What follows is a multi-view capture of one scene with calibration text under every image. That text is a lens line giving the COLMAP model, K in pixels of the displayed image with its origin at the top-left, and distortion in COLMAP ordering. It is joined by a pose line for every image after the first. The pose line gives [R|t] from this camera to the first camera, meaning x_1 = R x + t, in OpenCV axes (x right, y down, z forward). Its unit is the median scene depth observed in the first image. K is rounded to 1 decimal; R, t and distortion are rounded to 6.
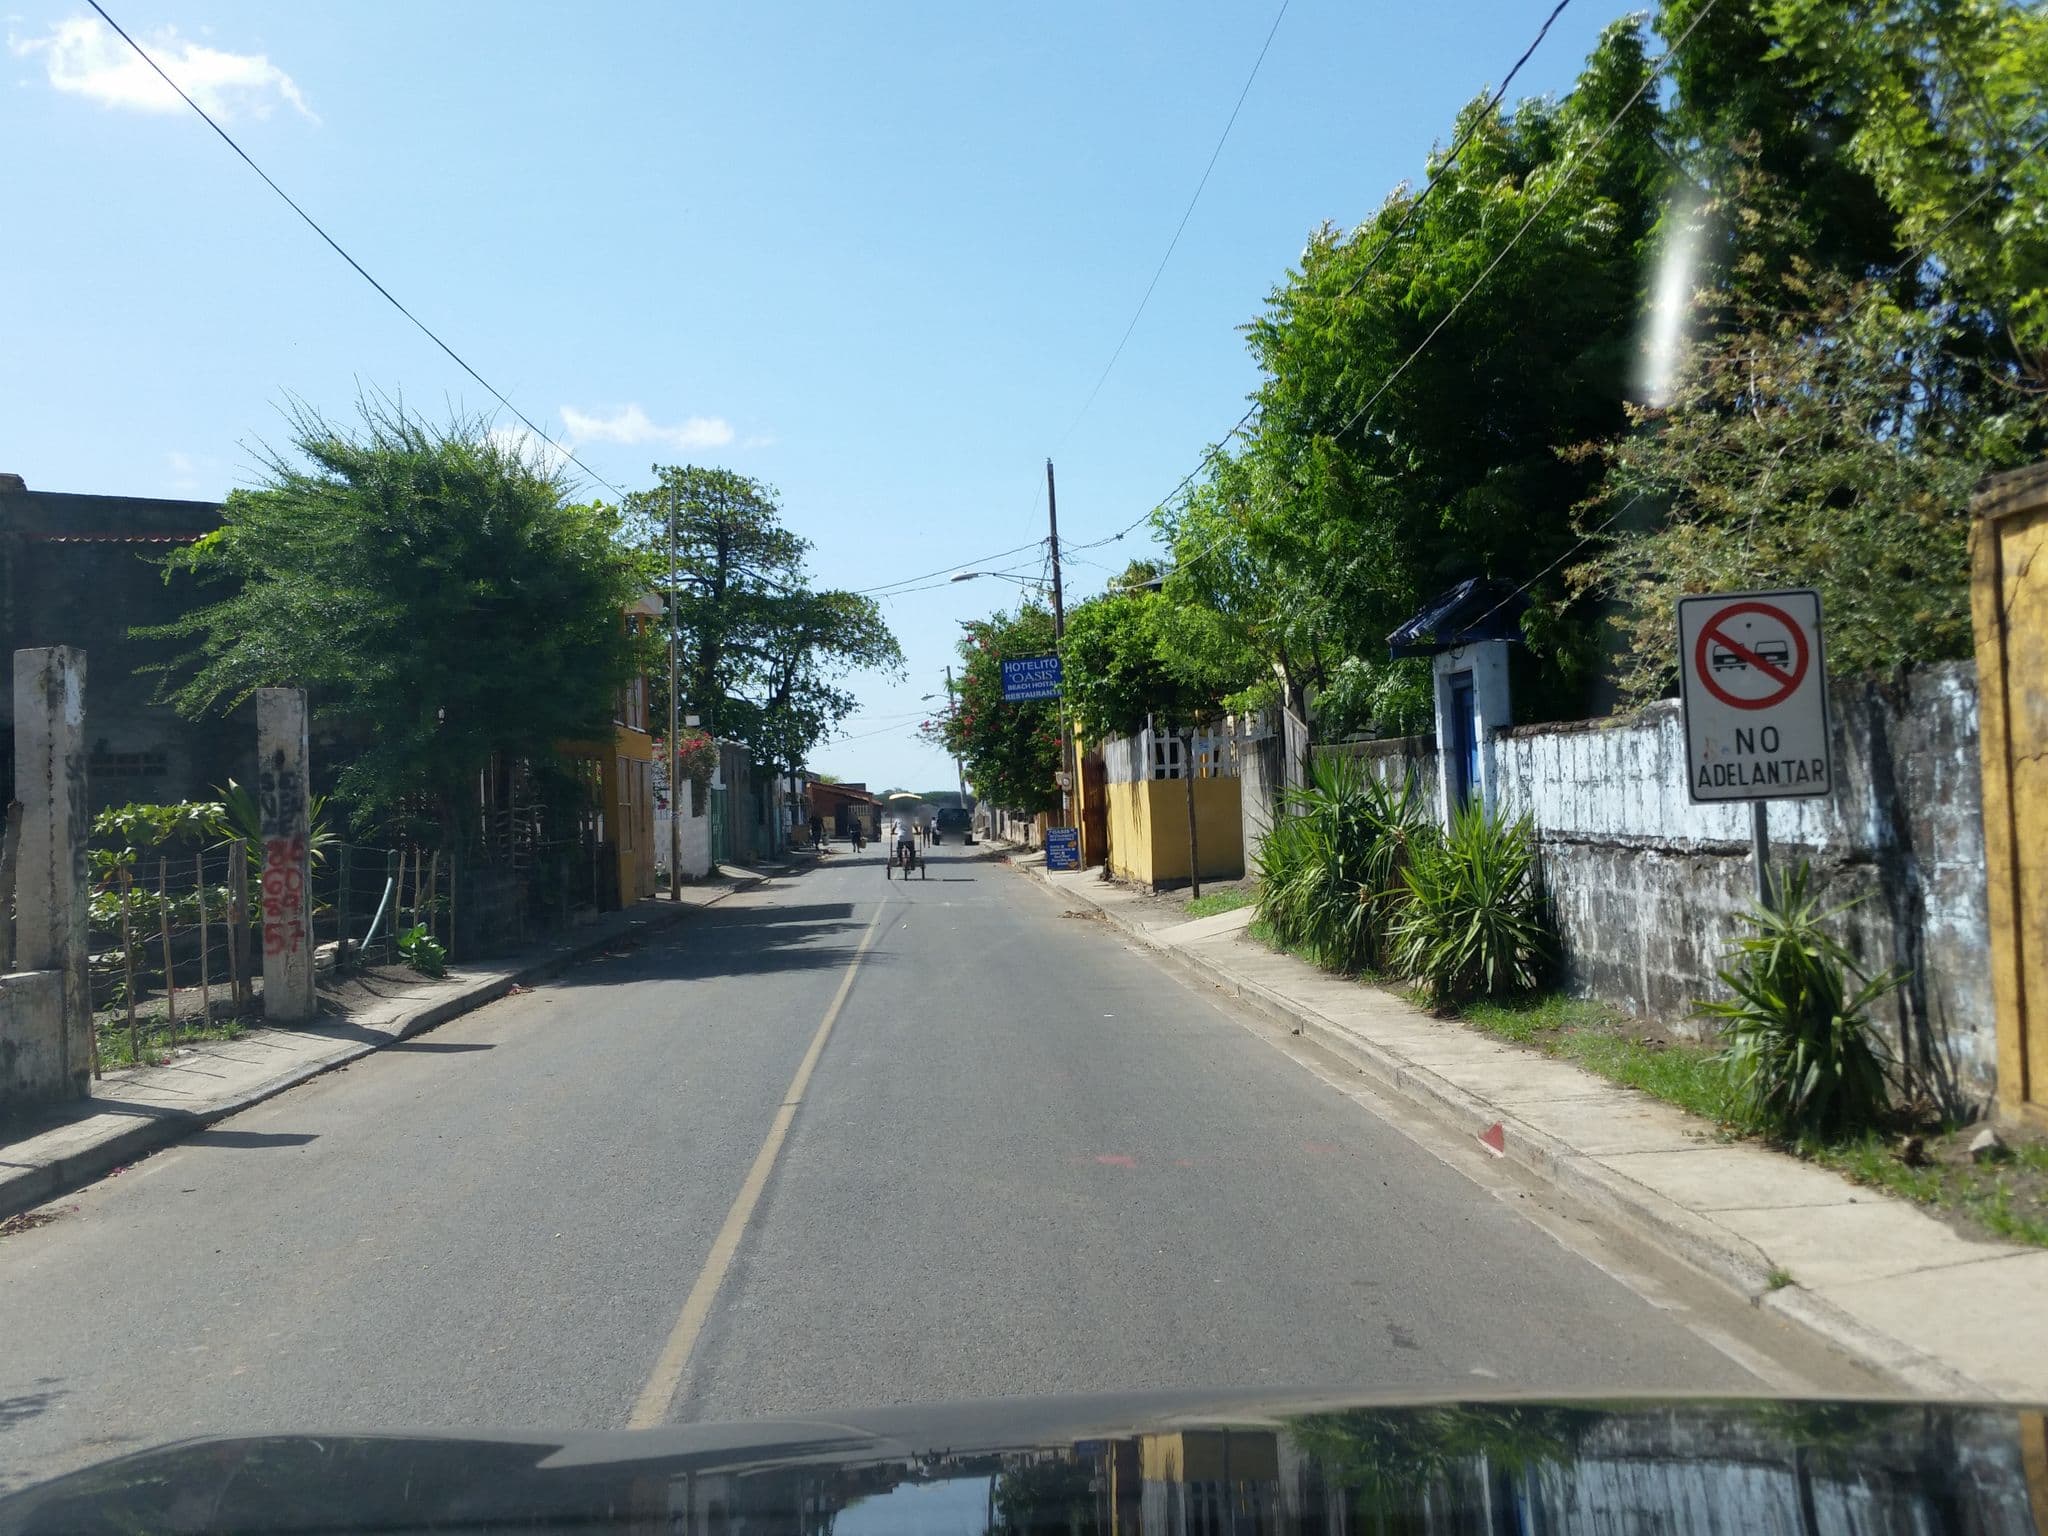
lens RADIAL K [[1228.2, 0, 1024.0], [0, 1228.2, 768.0], [0, 0, 1]] dist [-0.072727, 0.073422]
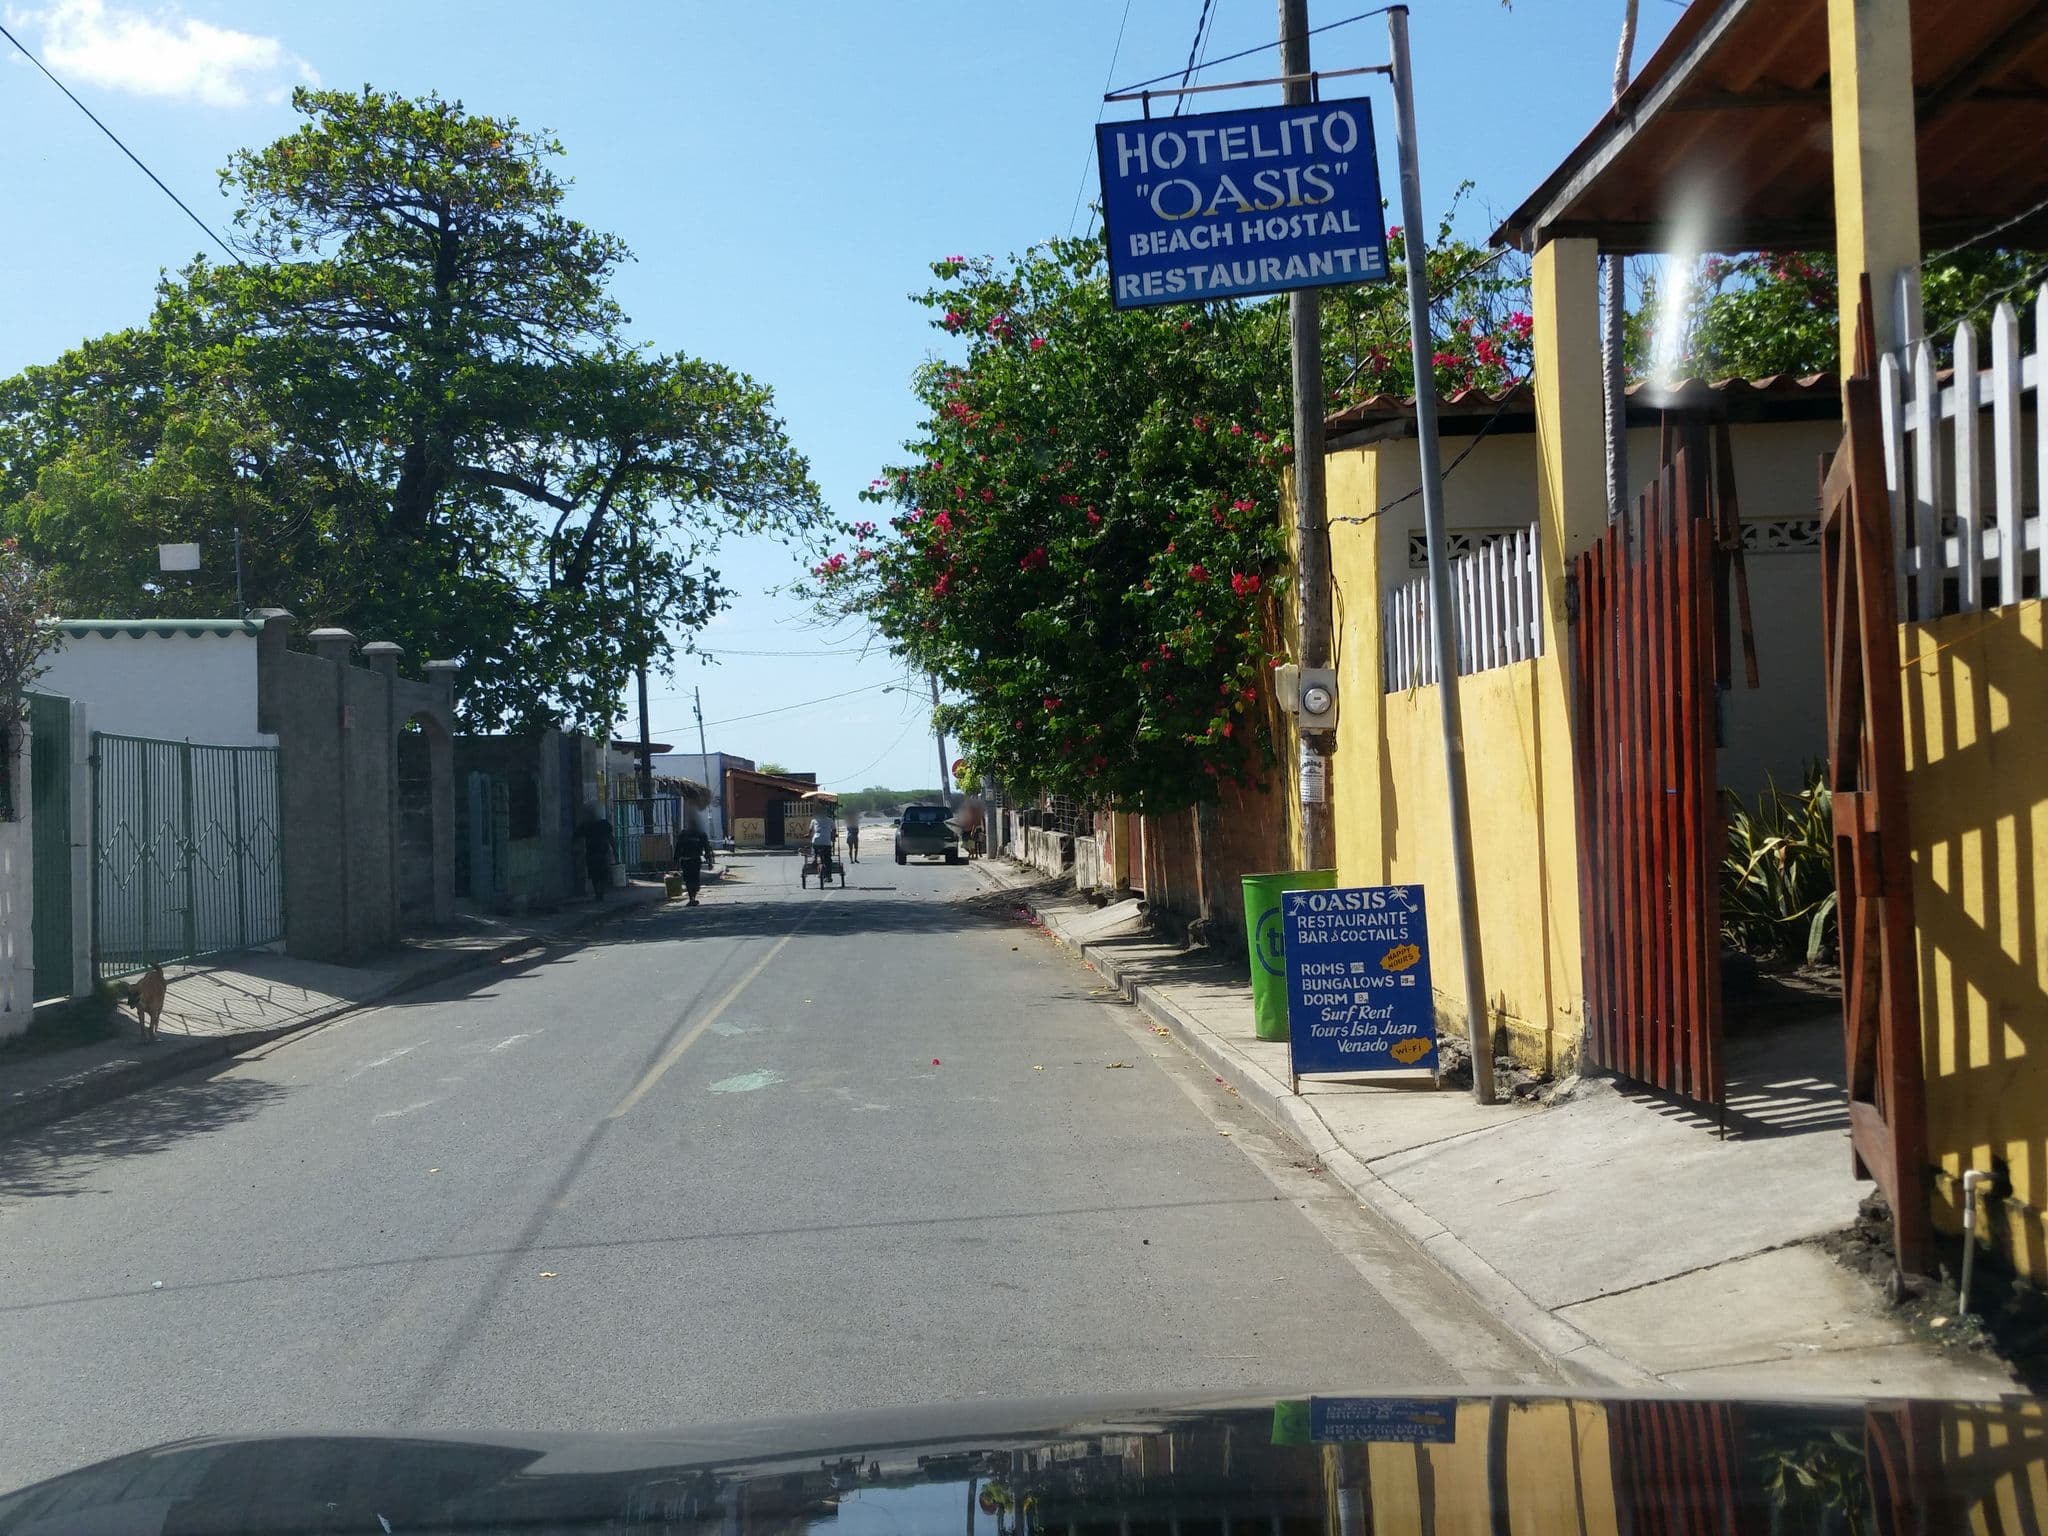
lens RADIAL K [[1228.2, 0, 1024.0], [0, 1228.2, 768.0], [0, 0, 1]] dist [-0.072727, 0.073422]
pose [[0.999924, 0.004052, 0.011659, -0.021886], [-0.004055, 0.999992, 0.000281, 0.017719], [-0.011657, -0.000328, 0.999932, 0.507395]]
